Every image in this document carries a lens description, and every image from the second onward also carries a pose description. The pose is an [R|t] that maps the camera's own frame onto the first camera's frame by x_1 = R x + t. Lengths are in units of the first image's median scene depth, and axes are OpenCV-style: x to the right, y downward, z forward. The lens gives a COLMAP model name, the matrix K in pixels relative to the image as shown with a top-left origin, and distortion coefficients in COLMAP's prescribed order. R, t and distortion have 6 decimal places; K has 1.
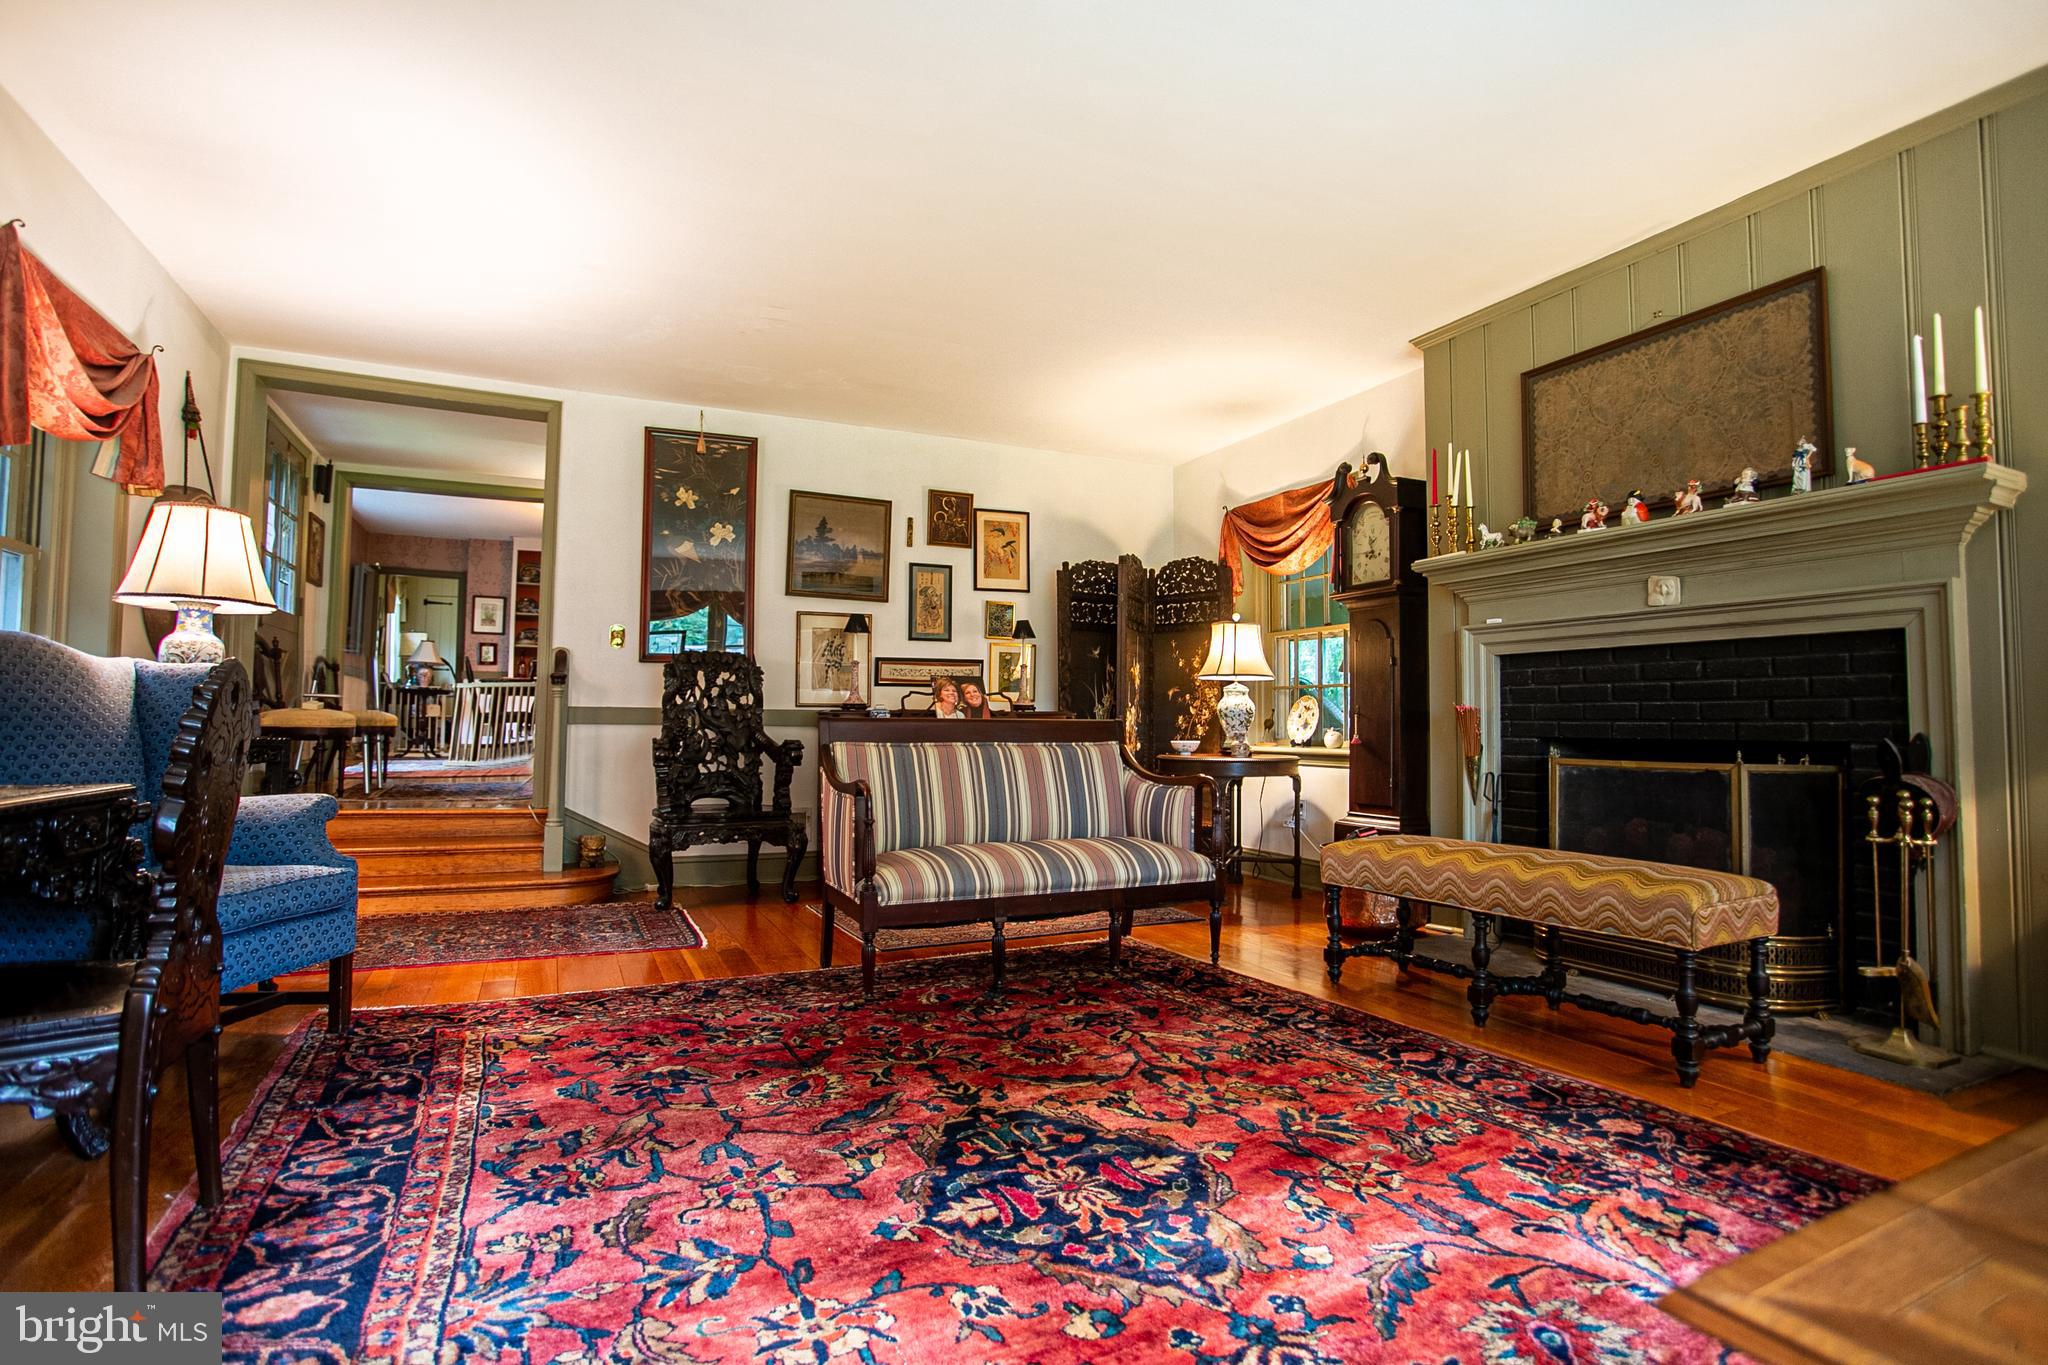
lens RADIAL K [[1007.8, 0, 1009.7], [0, 1007.8, 677.1], [0, 0, 1]] dist [-0.035079, 0.002689]
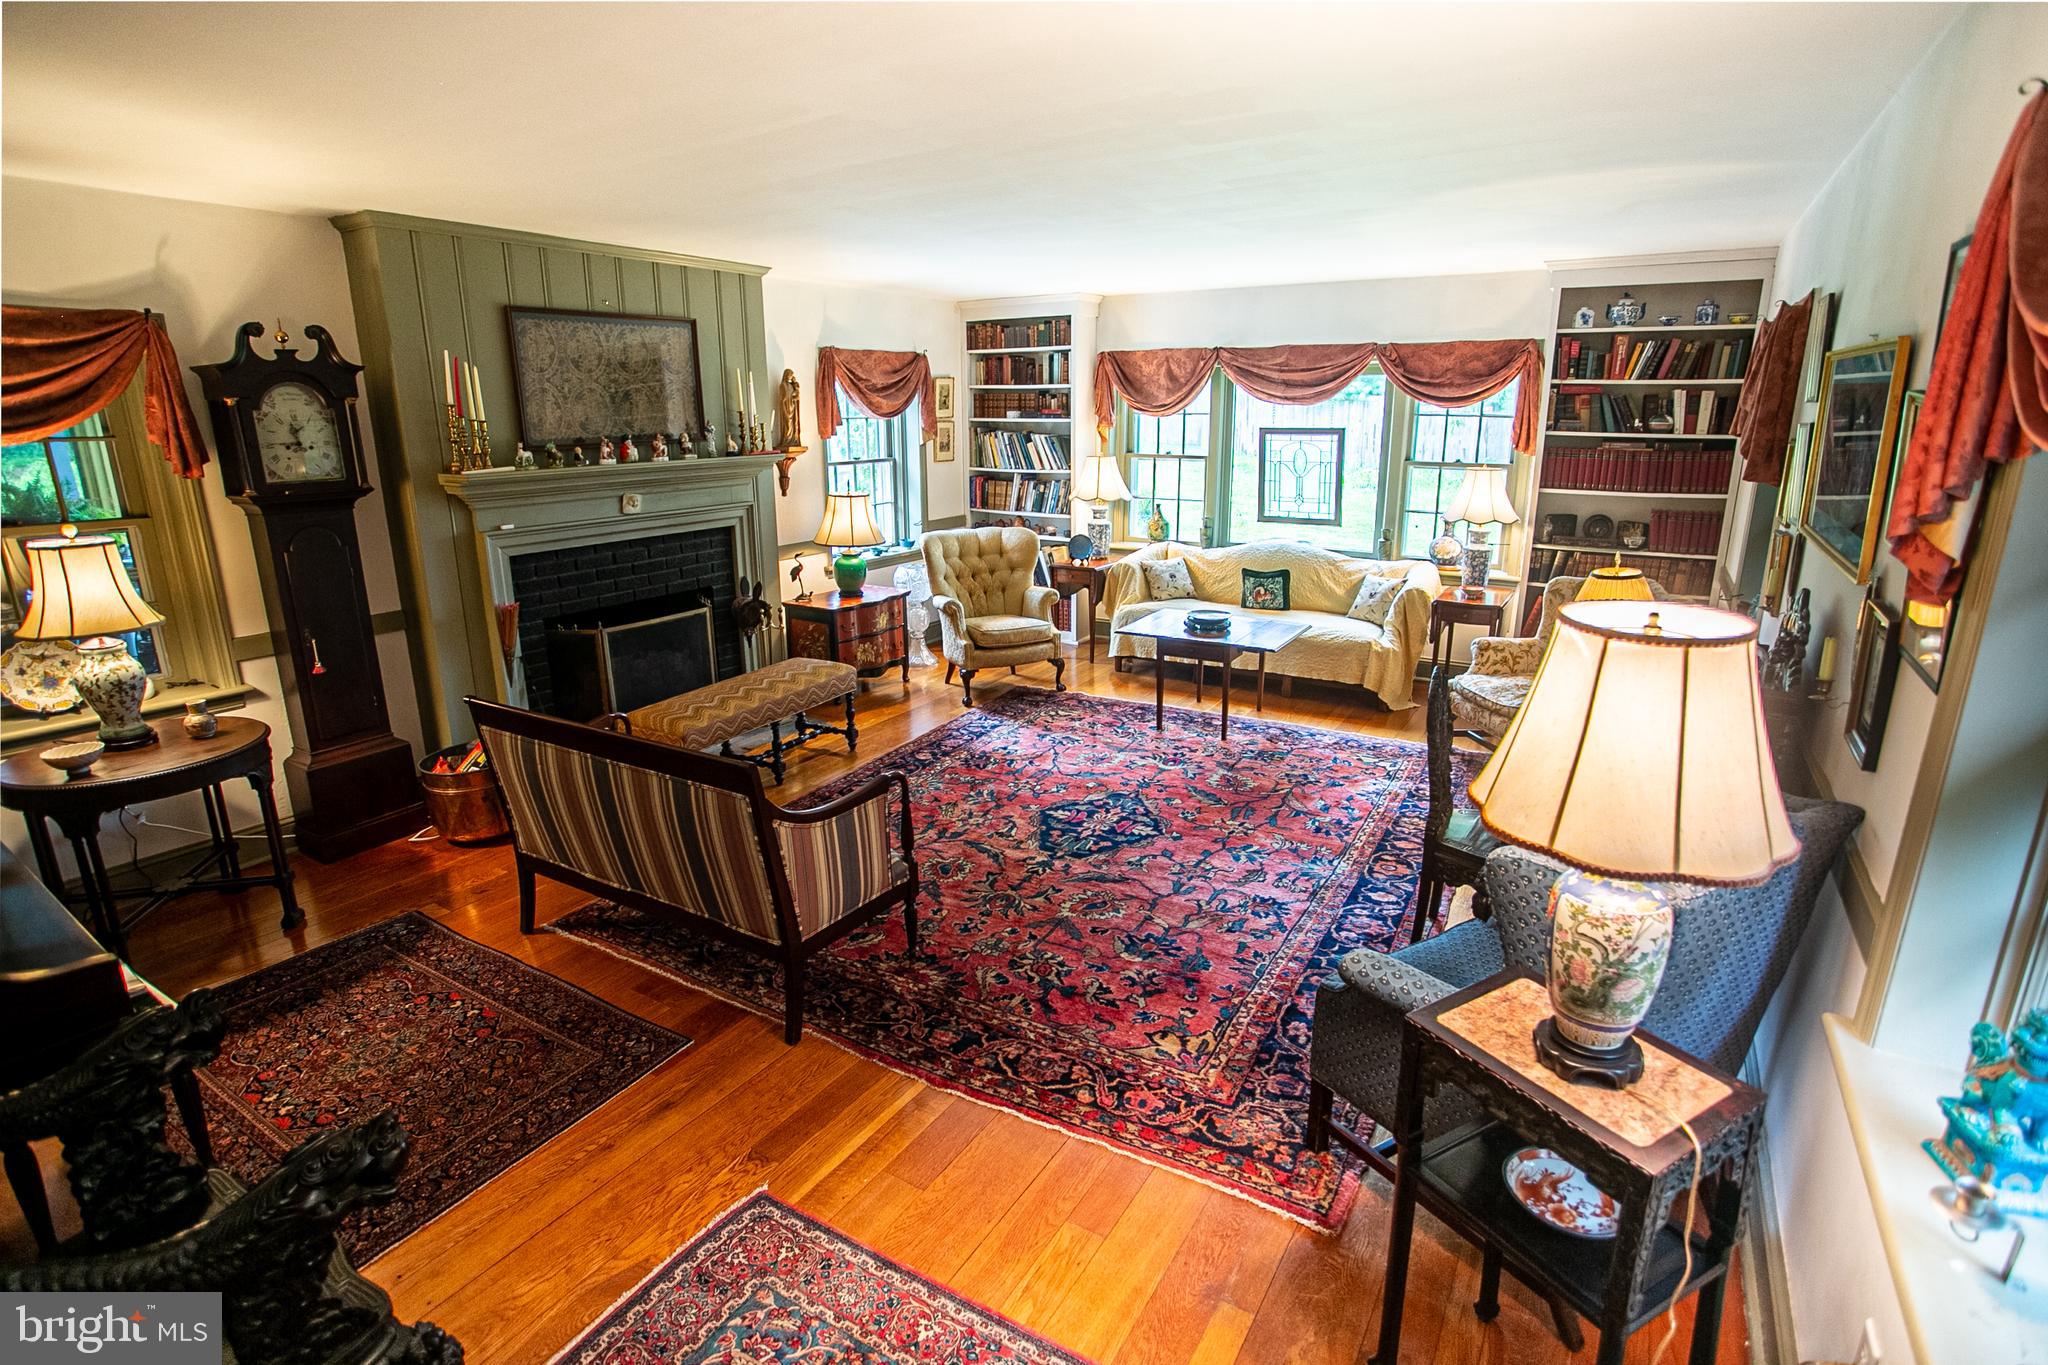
lens RADIAL K [[1007.8, 0, 1017.9], [0, 1007.8, 681.6], [0, 0, 1]] dist [-0.035079, 0.002689]
pose [[-0.552012, -0.232450, 0.800780, -1.590444], [-0.042808, 0.966991, 0.251189, -0.391520], [-0.832736, 0.104380, -0.543742, 2.301124]]
